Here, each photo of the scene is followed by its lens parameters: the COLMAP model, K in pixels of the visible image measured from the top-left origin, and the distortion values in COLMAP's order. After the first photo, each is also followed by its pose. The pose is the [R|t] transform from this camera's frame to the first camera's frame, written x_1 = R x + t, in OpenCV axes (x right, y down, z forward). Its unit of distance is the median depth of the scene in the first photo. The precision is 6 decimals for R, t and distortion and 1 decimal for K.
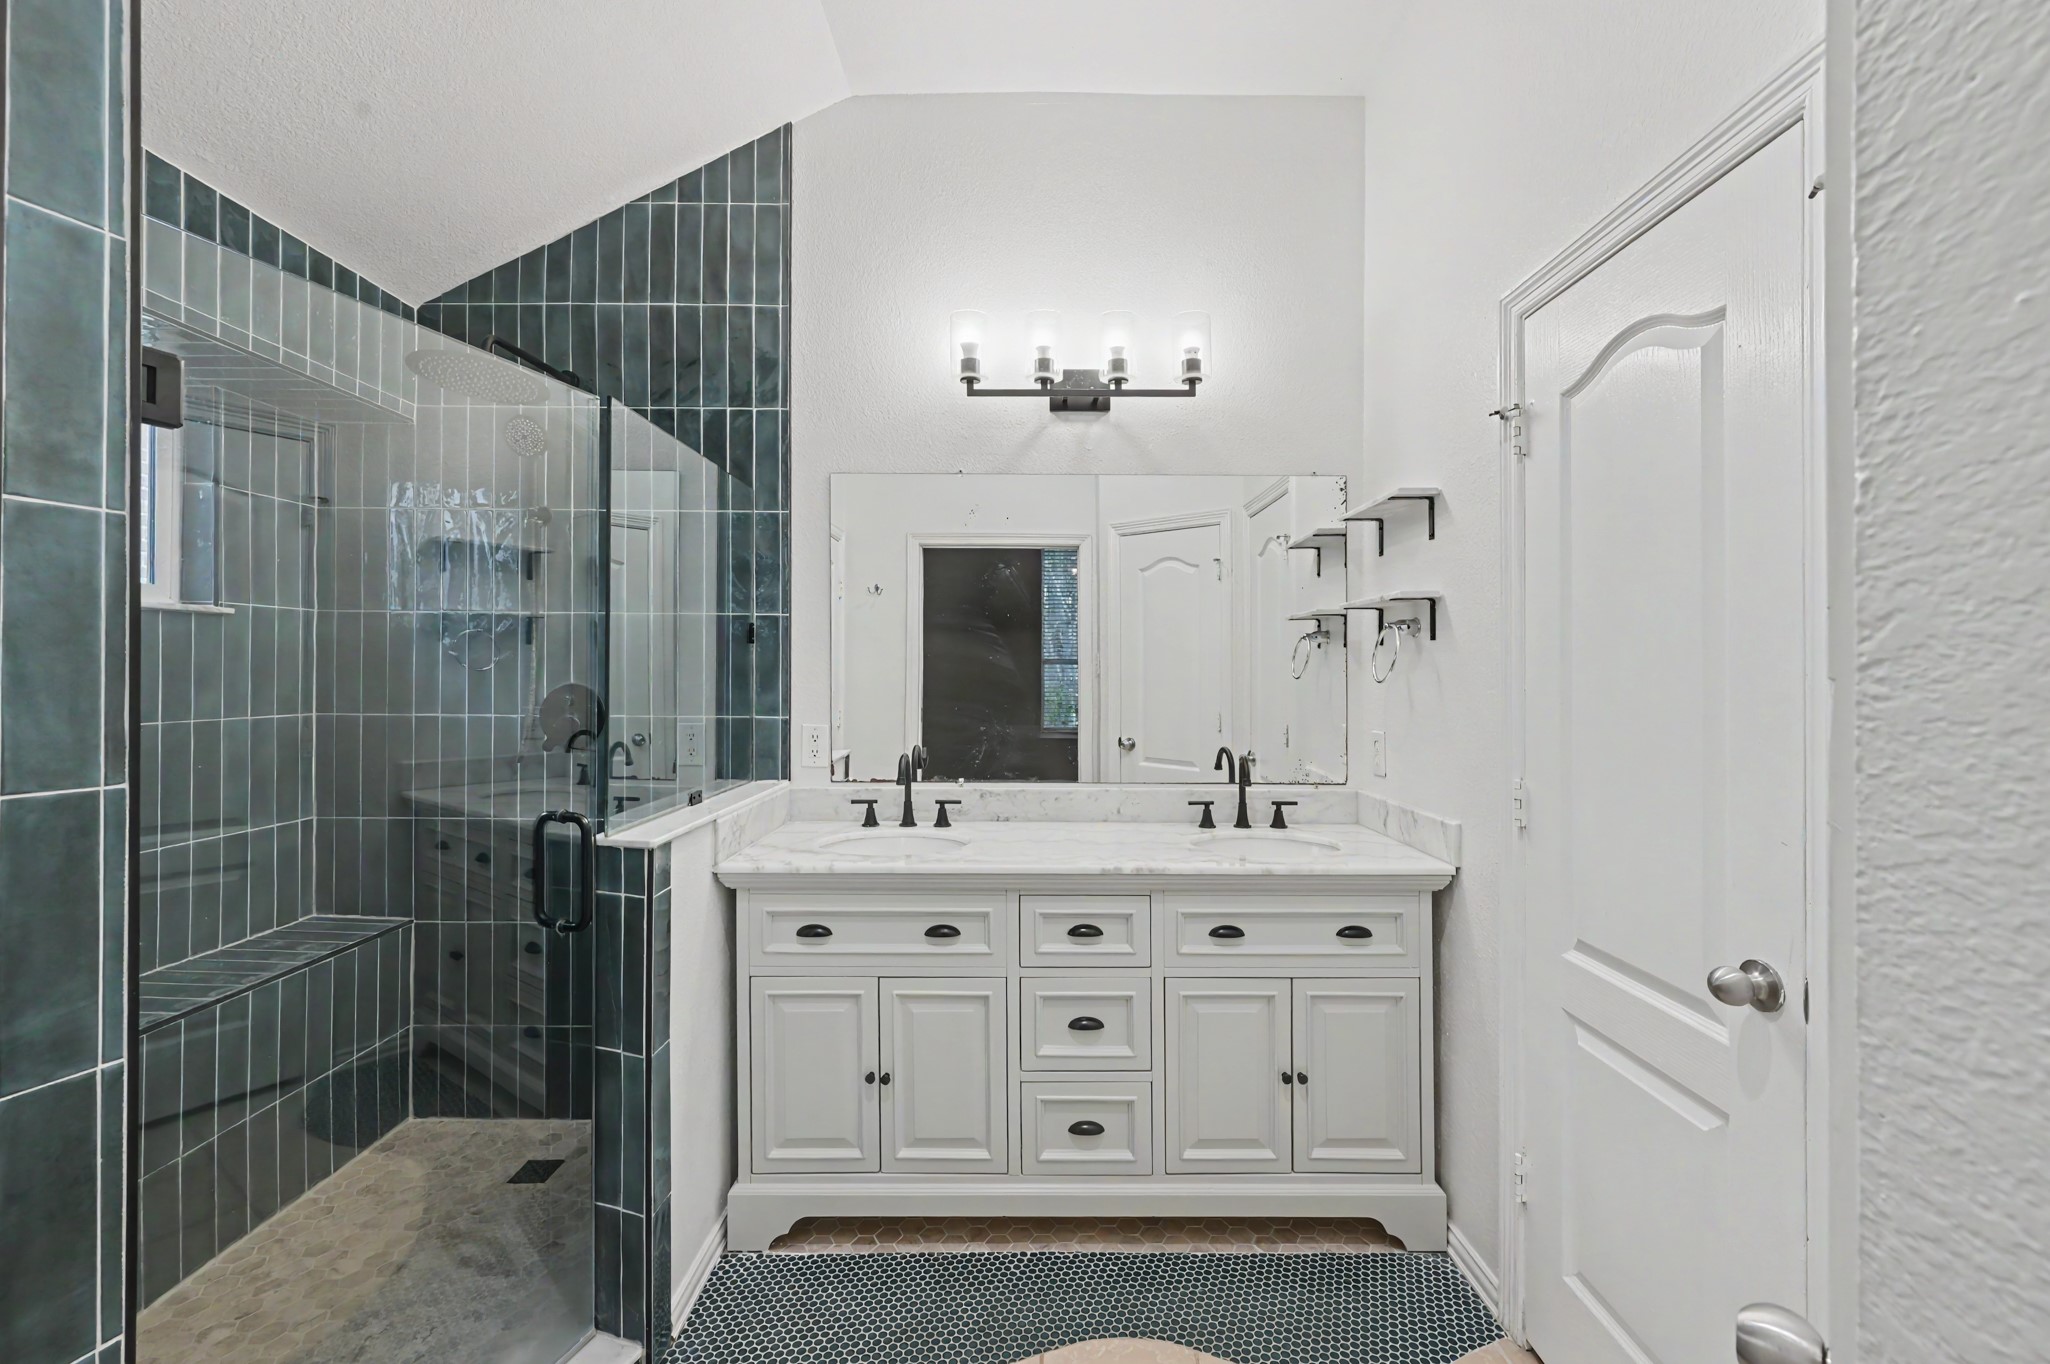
lens RADIAL K [[819.1, 0, 1034.9], [0, 819.1, 672.9], [0, 0, 1]] dist [0.000973, -0.000029]
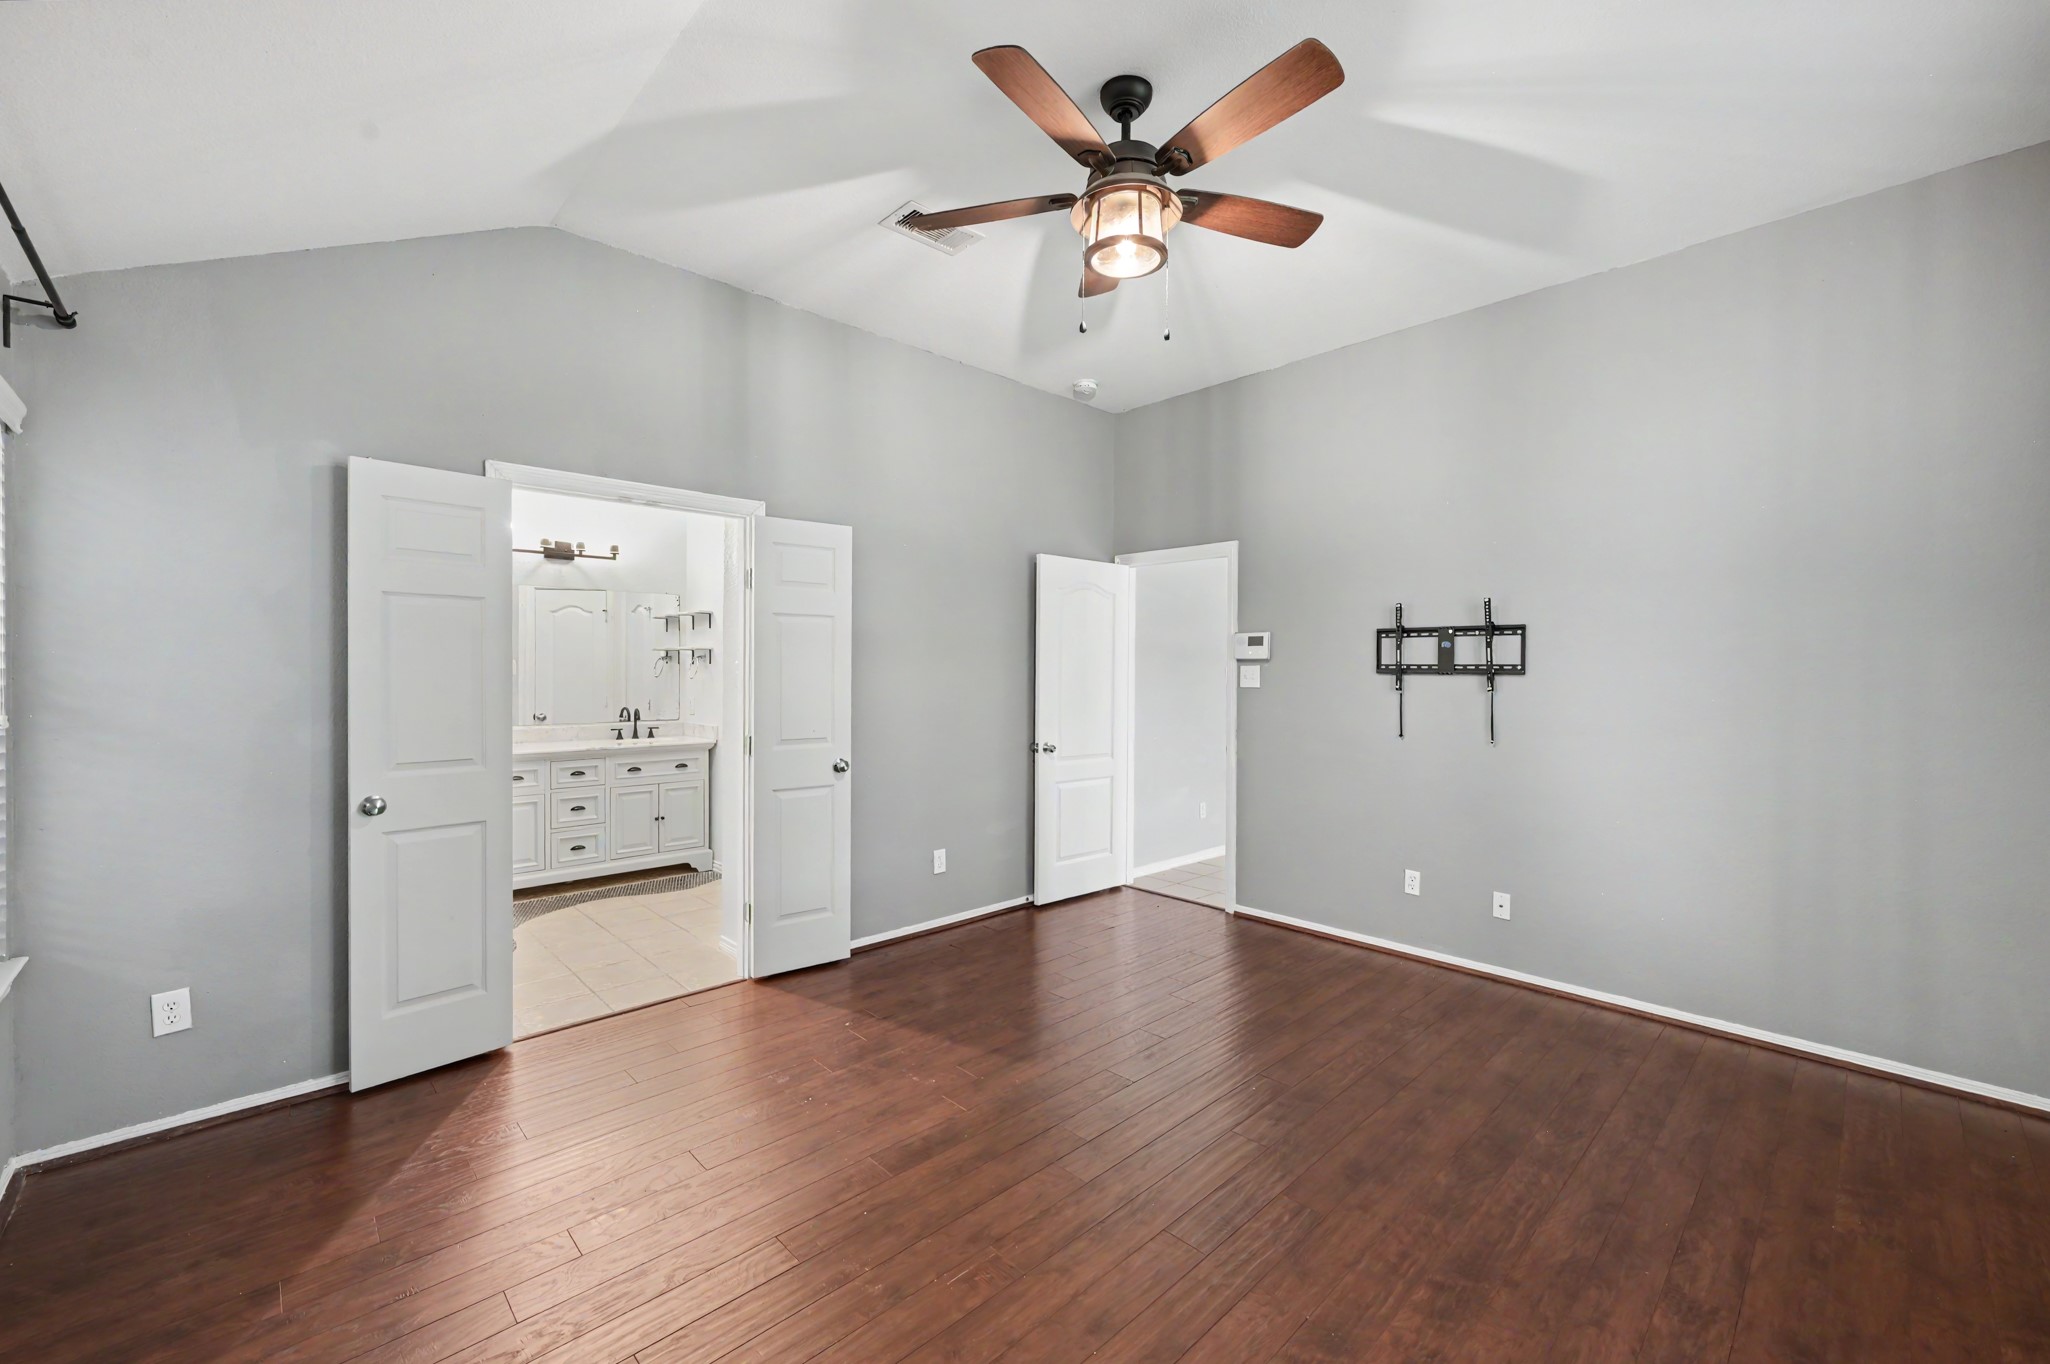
lens RADIAL K [[819.1, 0, 1034.9], [0, 819.1, 672.9], [0, 0, 1]] dist [0.000973, -0.000029]
pose [[0.717365, 0.000843, 0.696697, -0.636539], [-0.005832, 0.999972, 0.004795, -0.026813], [-0.696673, -0.007502, 0.717349, -1.692370]]
